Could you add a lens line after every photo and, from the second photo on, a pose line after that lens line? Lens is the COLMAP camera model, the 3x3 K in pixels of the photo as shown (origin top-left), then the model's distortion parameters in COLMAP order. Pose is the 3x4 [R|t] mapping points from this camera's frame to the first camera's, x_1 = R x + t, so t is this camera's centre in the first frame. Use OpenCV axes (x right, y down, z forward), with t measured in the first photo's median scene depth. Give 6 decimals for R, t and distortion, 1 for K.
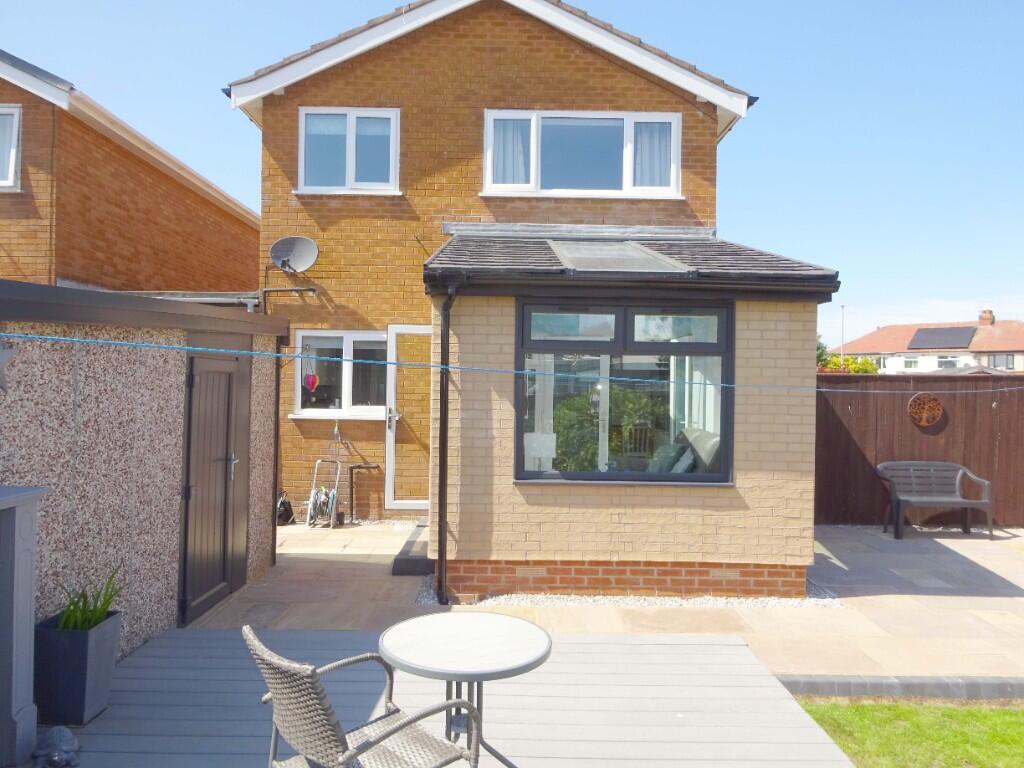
lens RADIAL K [[747.7, 0, 516.4], [0, 747.7, 384.6], [0, 0, 1]] dist [-0.012056, -0.000572]
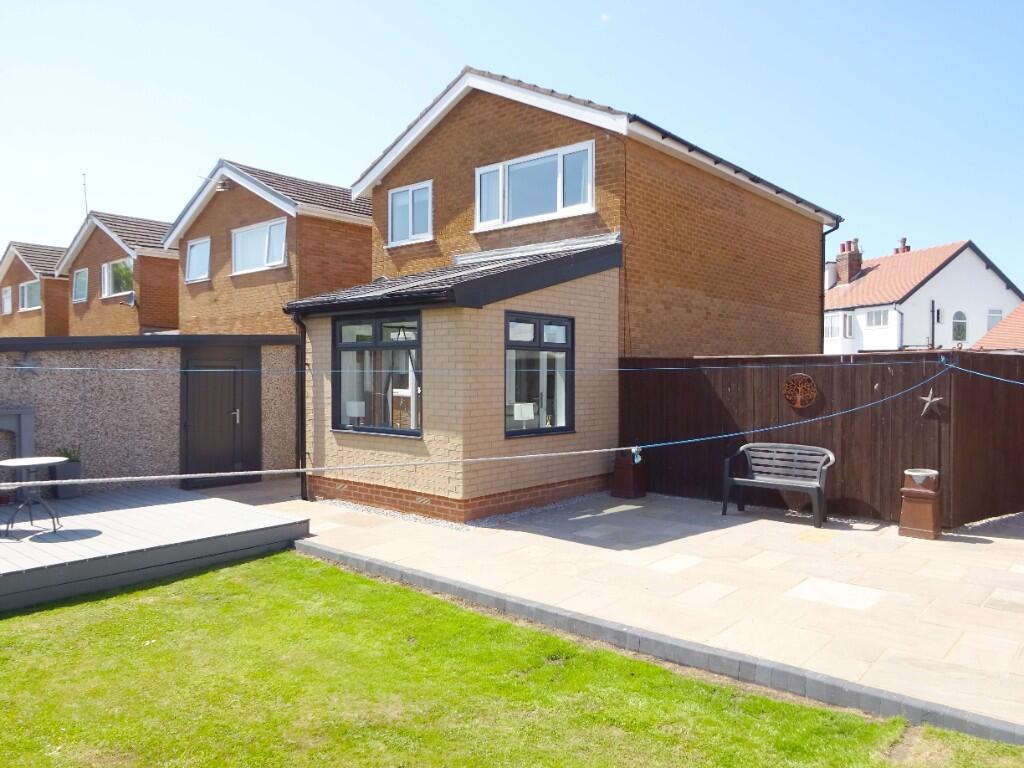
lens RADIAL K [[747.7, 0, 515.1], [0, 747.7, 383.4], [0, 0, 1]] dist [-0.012056, -0.000572]
pose [[0.749786, -0.003515, -0.661671, 0.907857], [0.007989, 0.999961, 0.003741, 0.016630], [0.661632, -0.008091, 0.749785, 0.028909]]
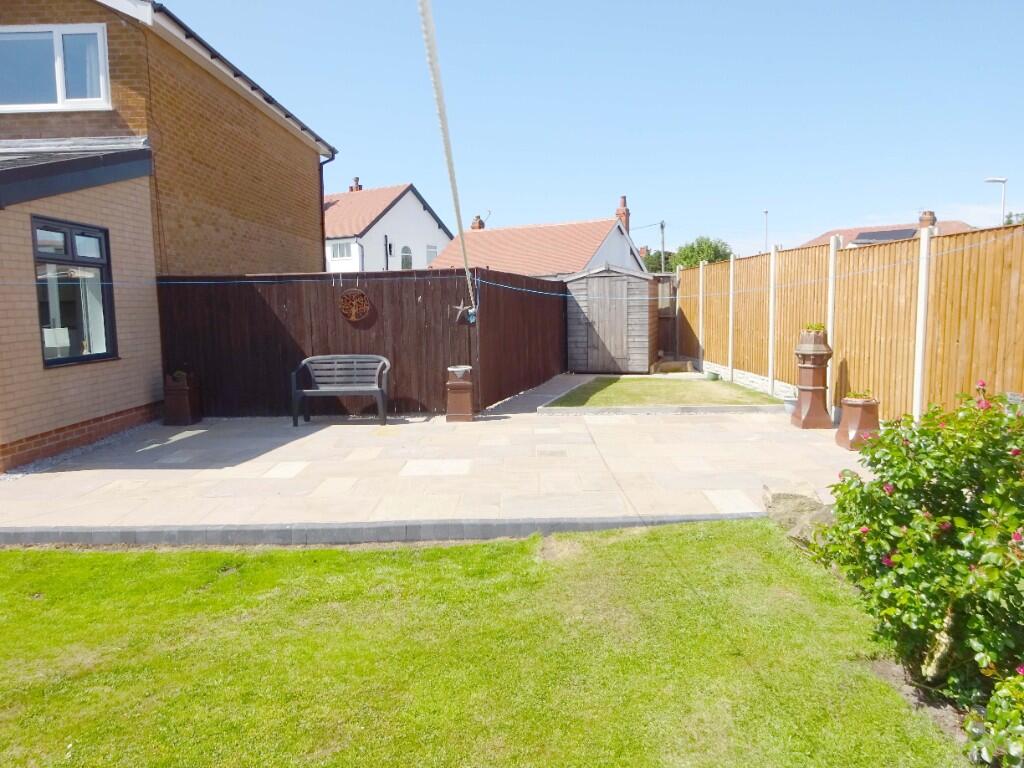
lens RADIAL K [[747.7, 0, 509.4], [0, 747.7, 388.1], [0, 0, 1]] dist [-0.012056, -0.000572]
pose [[0.999339, -0.030873, -0.019208, 0.780816], [0.032818, 0.993288, 0.110911, 0.039230], [0.015655, -0.111468, 0.993645, -0.060664]]
